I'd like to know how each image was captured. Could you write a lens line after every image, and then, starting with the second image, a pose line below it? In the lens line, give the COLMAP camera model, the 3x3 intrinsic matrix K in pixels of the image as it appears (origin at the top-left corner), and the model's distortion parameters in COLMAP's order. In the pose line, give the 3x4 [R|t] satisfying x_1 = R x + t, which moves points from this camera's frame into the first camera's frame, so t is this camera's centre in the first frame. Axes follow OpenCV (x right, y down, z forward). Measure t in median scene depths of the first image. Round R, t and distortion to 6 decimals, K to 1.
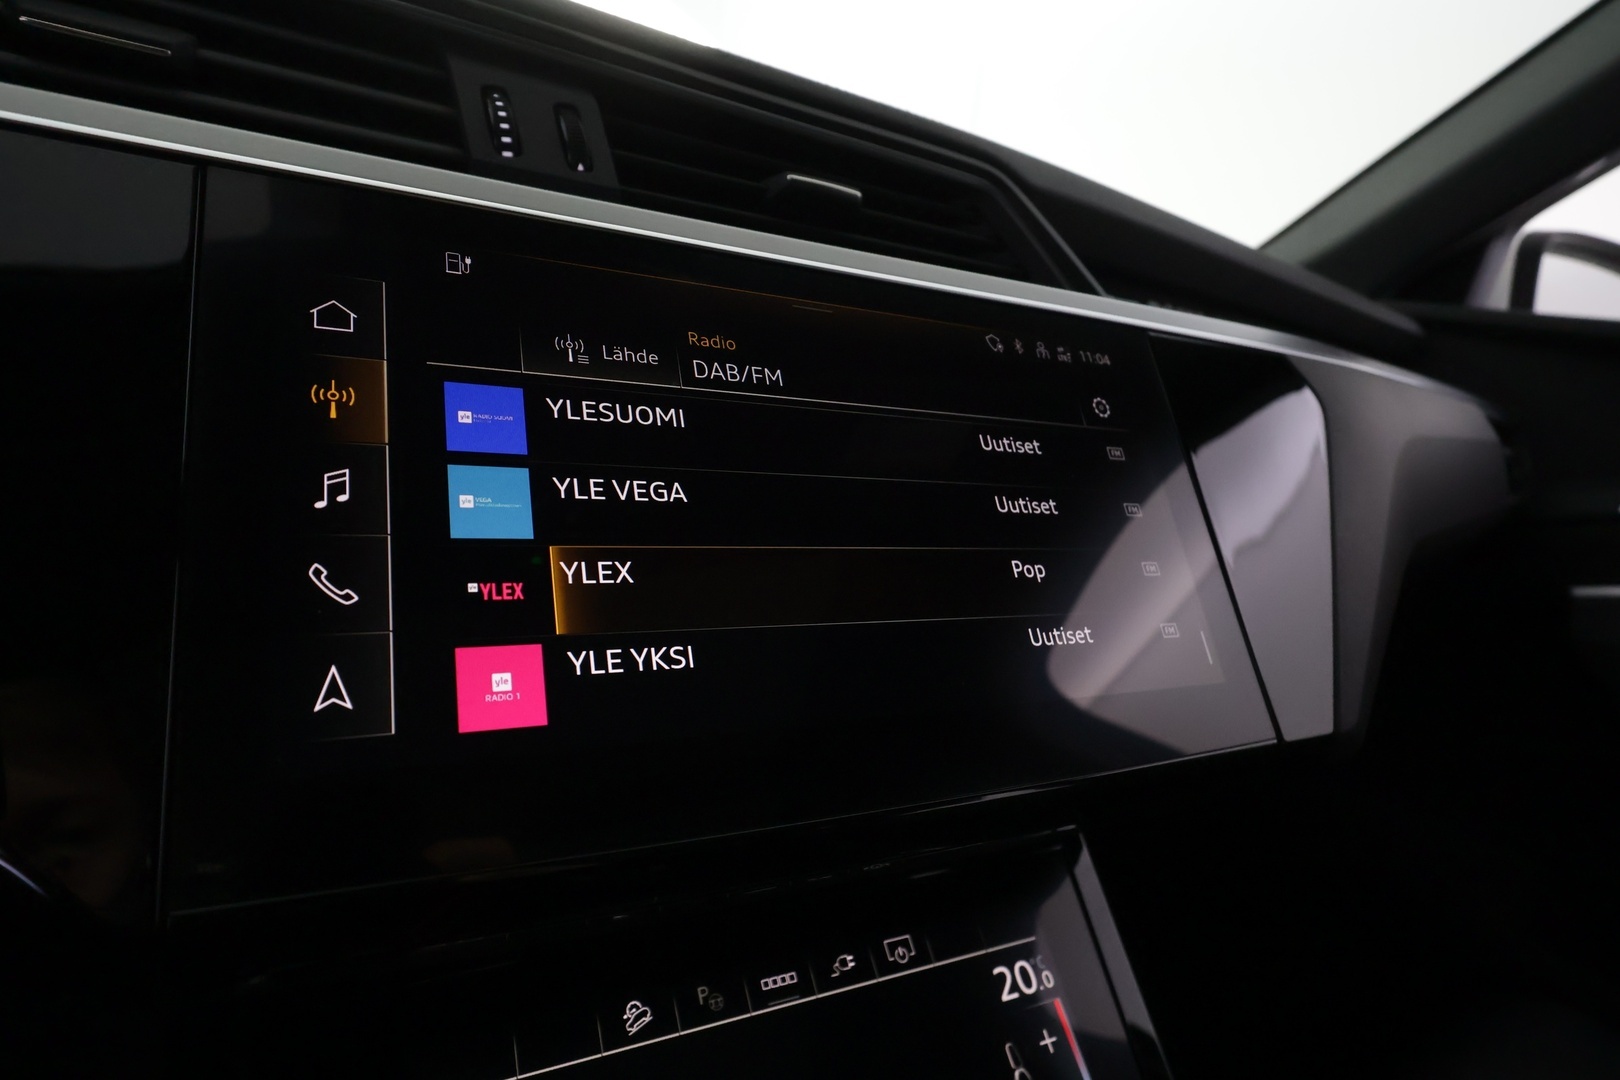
lens RADIAL K [[930.8, 0, 809.5], [0, 930.8, 540.2], [0, 0, 1]] dist [0.009211, 0.001478]
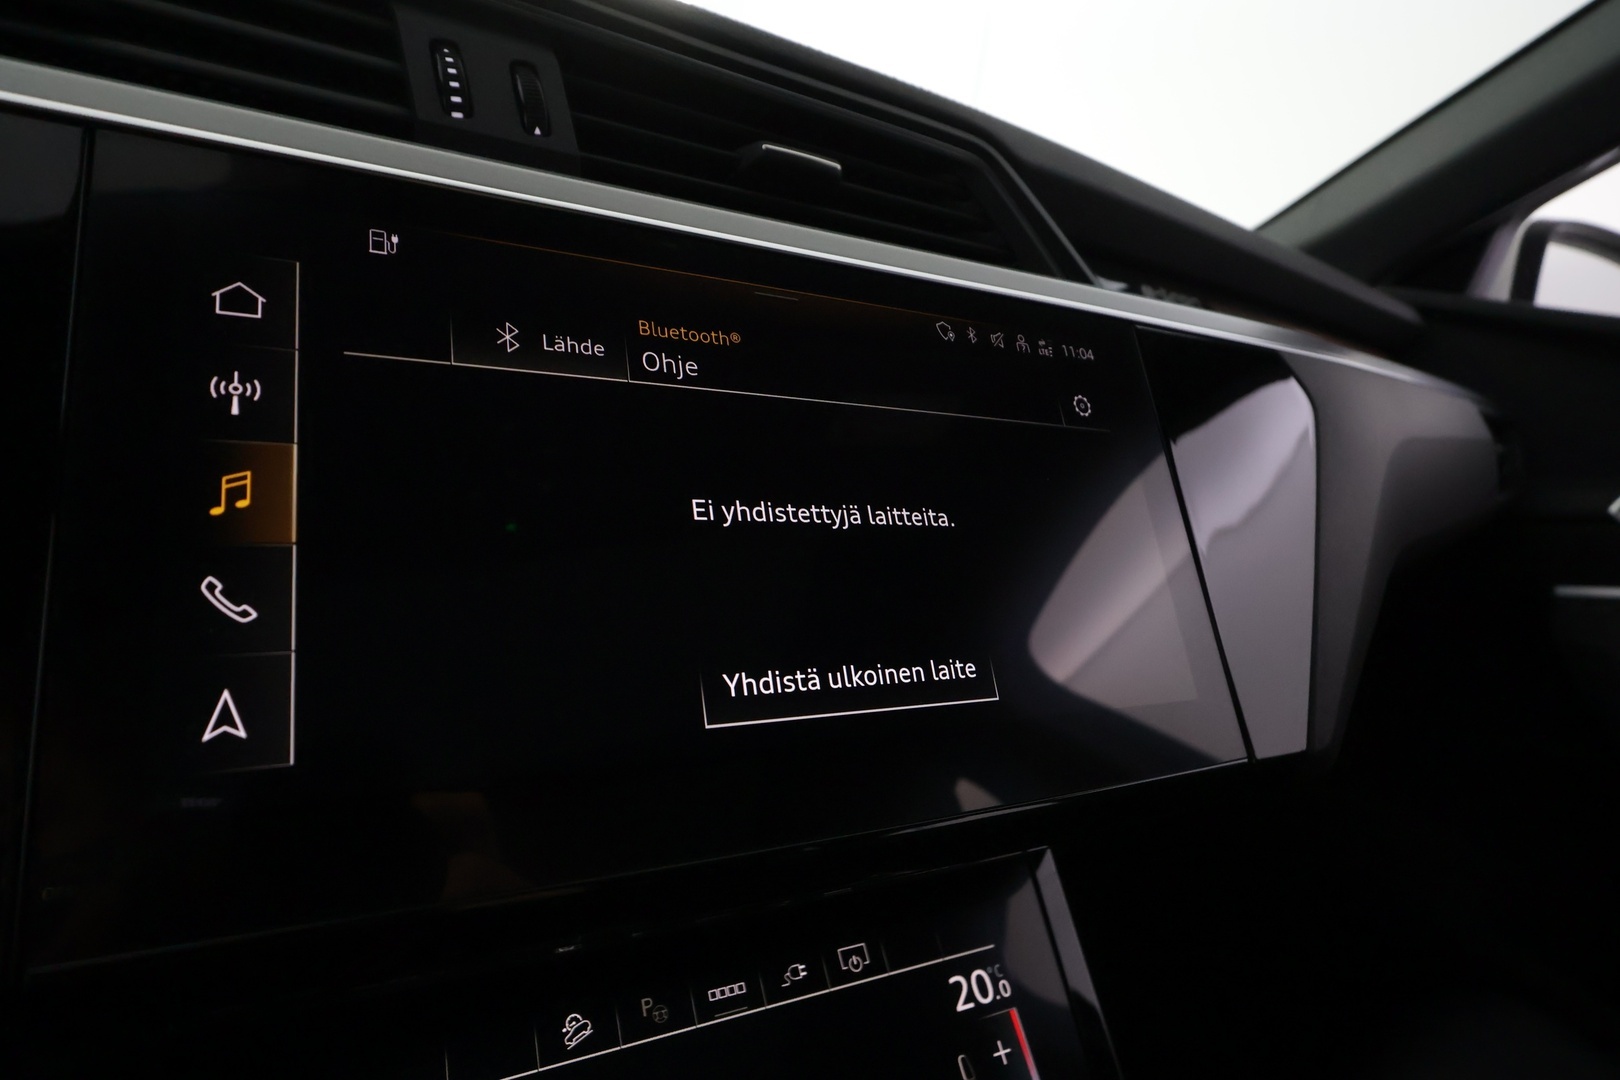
lens RADIAL K [[929.5, 0, 808.0], [0, 929.5, 544.6], [0, 0, 1]] dist [0.003081, 0.004213]
pose [[0.999594, 0.026924, 0.009313, 0.028309], [-0.027324, 0.998571, 0.045937, -0.037300], [-0.008063, -0.046172, 0.998901, 0.048202]]
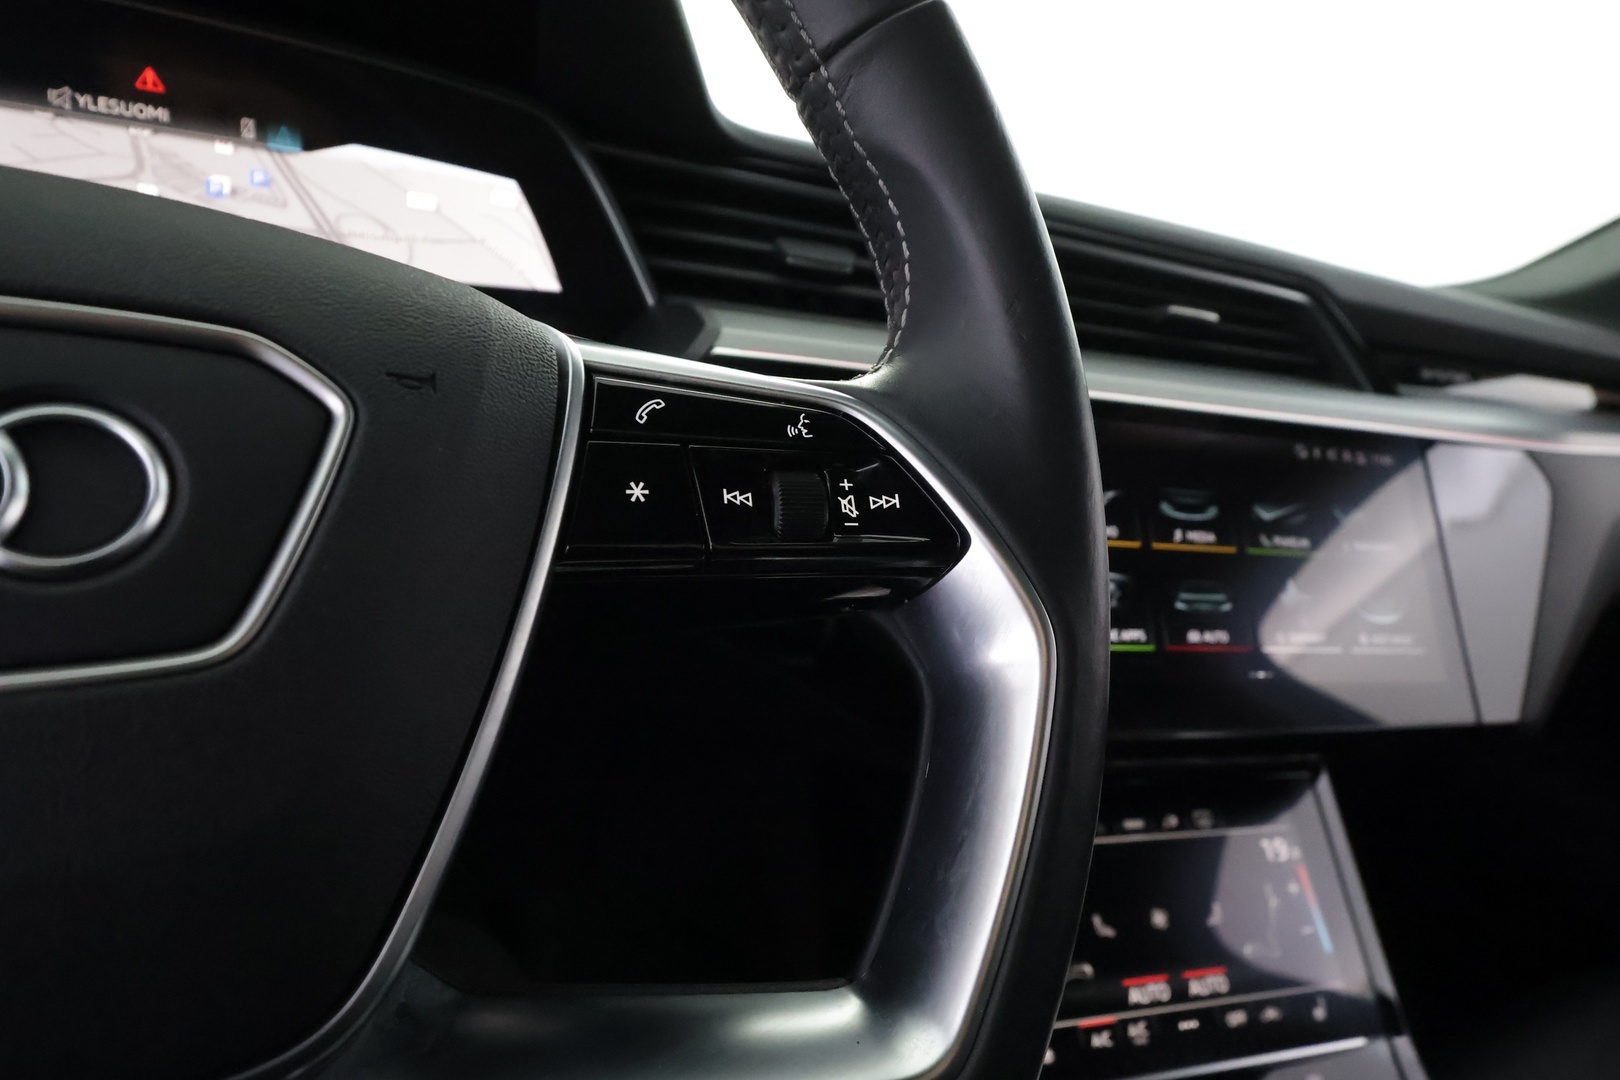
lens RADIAL K [[968.0, 0, 805.8], [0, 968.0, 544.0], [0, 0, 1]] dist [-0.001125, -0.000550]
pose [[0.981243, 0.091329, -0.169765, -0.340744], [-0.075279, 0.992266, 0.098700, -0.149545], [0.177467, -0.084069, 0.980529, -0.732149]]
